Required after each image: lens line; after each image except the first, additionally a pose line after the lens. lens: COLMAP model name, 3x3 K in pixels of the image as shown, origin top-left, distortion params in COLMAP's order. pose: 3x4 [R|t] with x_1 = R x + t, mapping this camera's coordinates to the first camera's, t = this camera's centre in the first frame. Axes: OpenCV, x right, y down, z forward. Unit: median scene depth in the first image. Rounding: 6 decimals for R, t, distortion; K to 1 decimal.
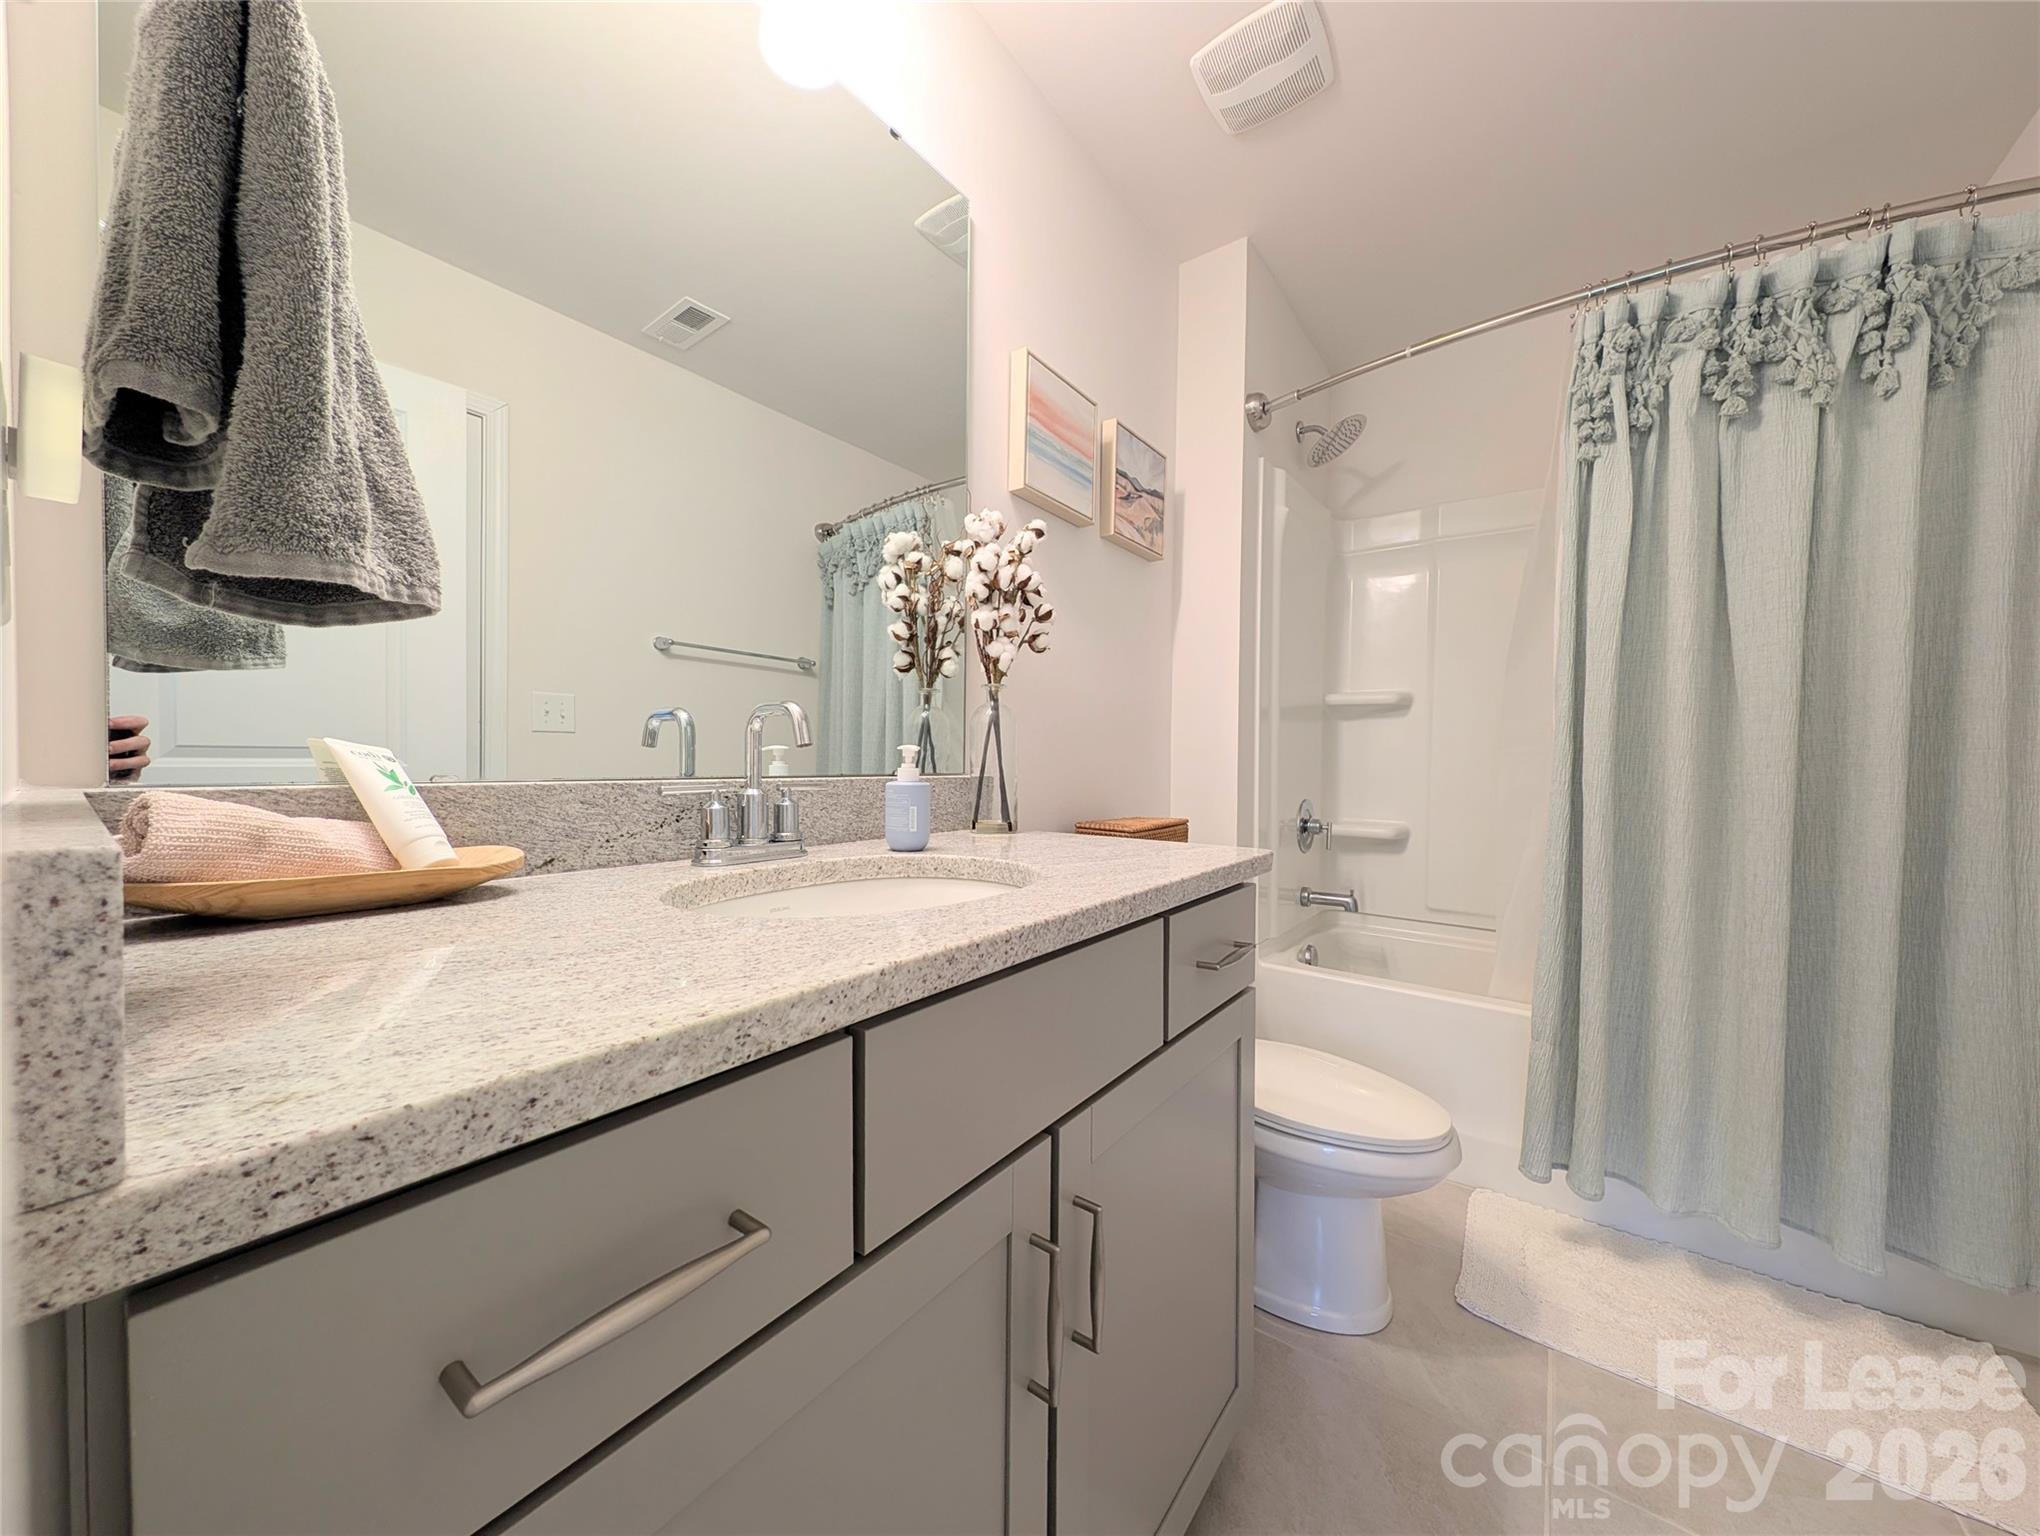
lens RADIAL K [[722.9, 0, 1026.1], [0, 722.9, 772.4], [0, 0, 1]] dist [-0.002017, -0.000120]
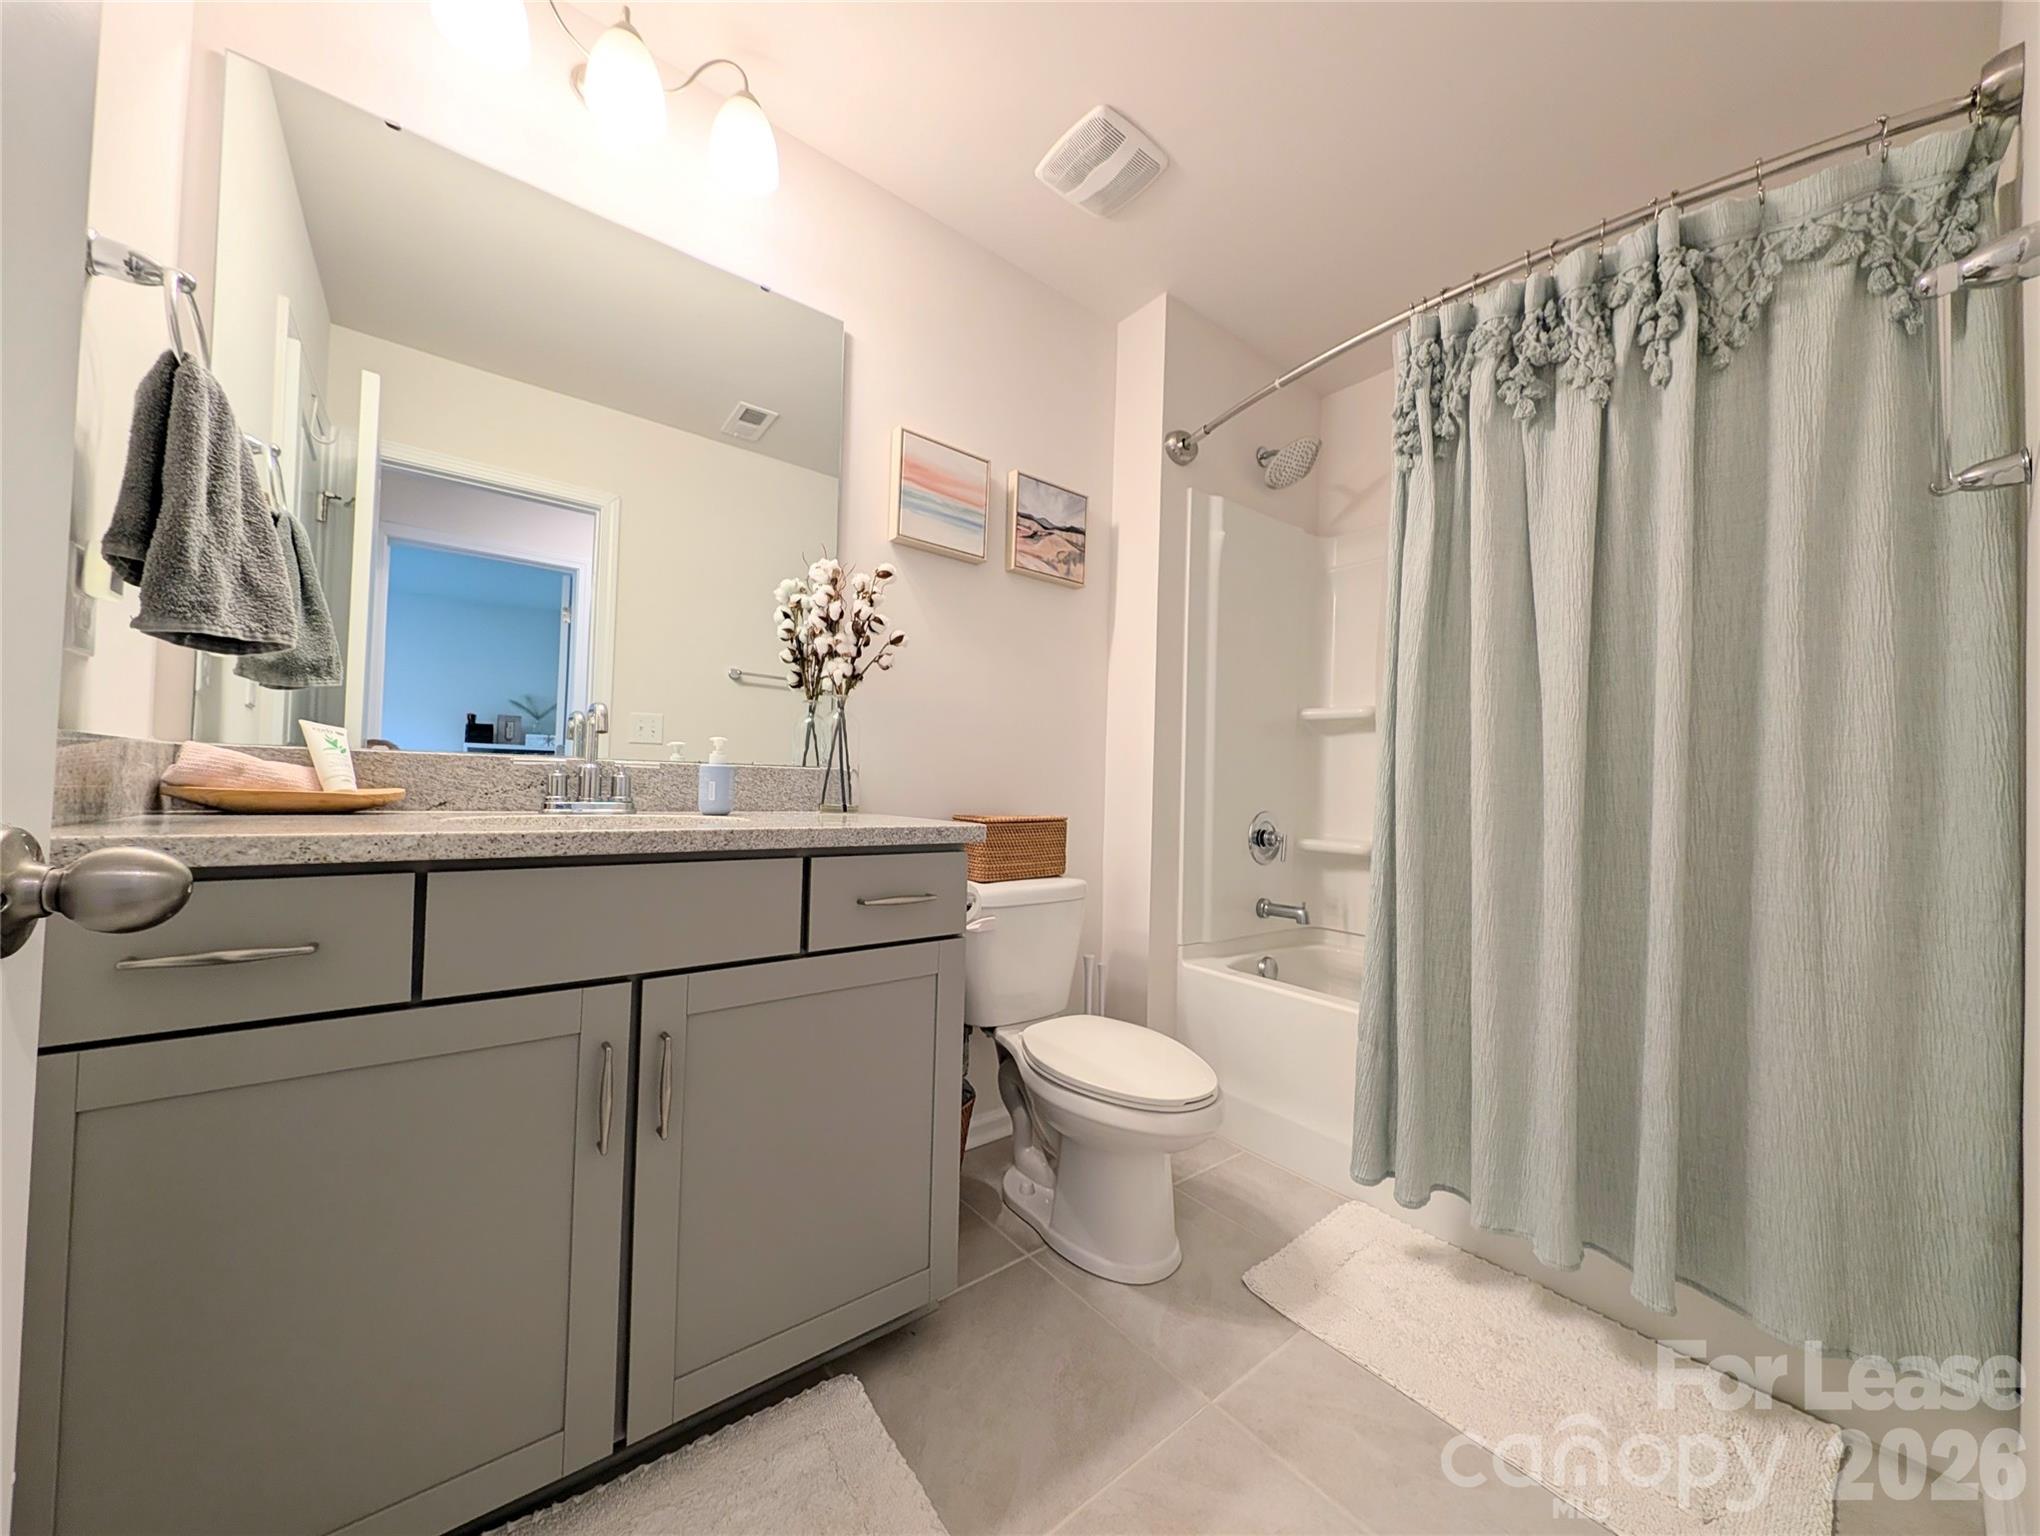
lens RADIAL K [[721.2, 0, 1025.8], [0, 721.2, 772.4], [0, 0, 1]] dist [-0.004154, -0.000242]
pose [[0.967800, 0.011069, -0.251476, 0.561485], [-0.021677, 0.998986, -0.039452, 0.052127], [0.250784, 0.043633, 0.967059, -0.119717]]
